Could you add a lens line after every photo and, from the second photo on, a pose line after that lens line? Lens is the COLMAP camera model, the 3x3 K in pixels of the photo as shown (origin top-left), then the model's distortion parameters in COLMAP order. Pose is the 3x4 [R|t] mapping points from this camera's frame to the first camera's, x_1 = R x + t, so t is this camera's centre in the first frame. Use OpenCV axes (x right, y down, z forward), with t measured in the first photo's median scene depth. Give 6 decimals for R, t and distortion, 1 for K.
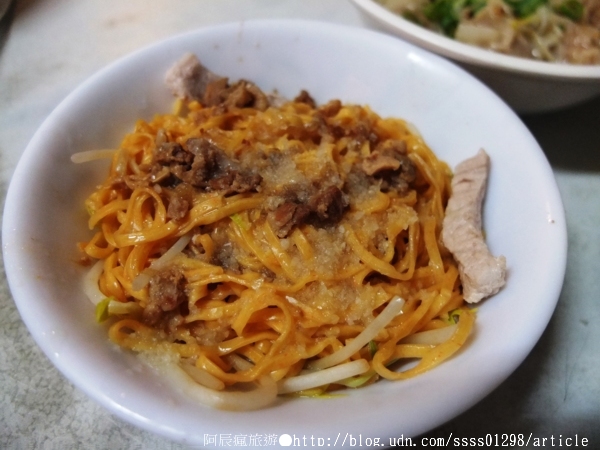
lens RADIAL K [[474.1, 0, 304.0], [0, 474.1, 226.9], [0, 0, 1]] dist [-0.059745, 0.049551]
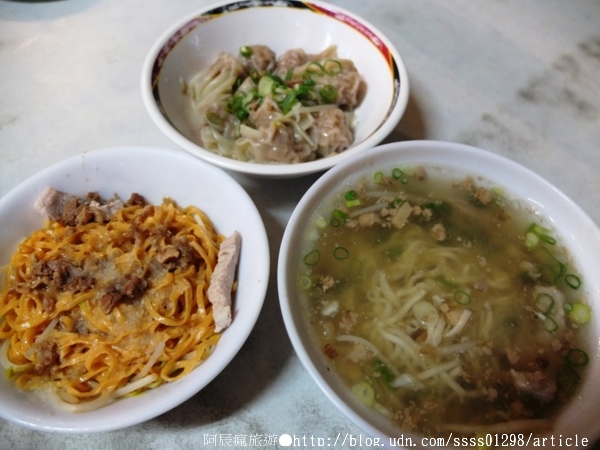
lens RADIAL K [[474.1, 0, 304.0], [0, 474.1, 226.9], [0, 0, 1]] dist [-0.059745, 0.049551]
pose [[0.983694, -0.144006, 0.107742, 0.530142], [0.137210, 0.988201, 0.068065, -0.314142], [-0.116273, -0.052172, 0.991846, -0.831941]]
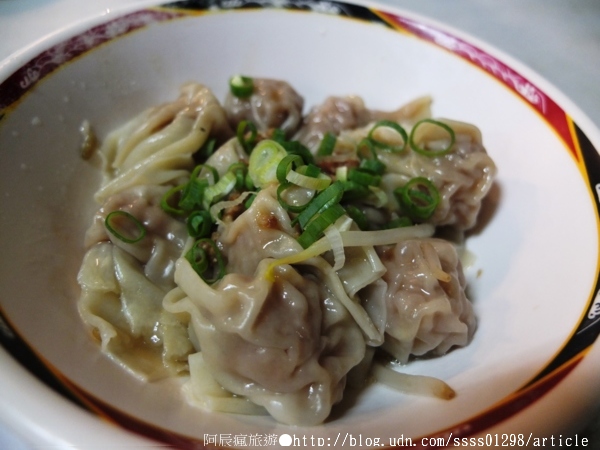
lens RADIAL K [[474.1, 0, 304.0], [0, 474.1, 226.9], [0, 0, 1]] dist [-0.059745, 0.049551]
pose [[0.996766, -0.005178, 0.080192, 0.711679], [0.012913, 0.995275, -0.096230, -0.690987], [-0.079314, 0.096954, 0.992124, 0.785862]]
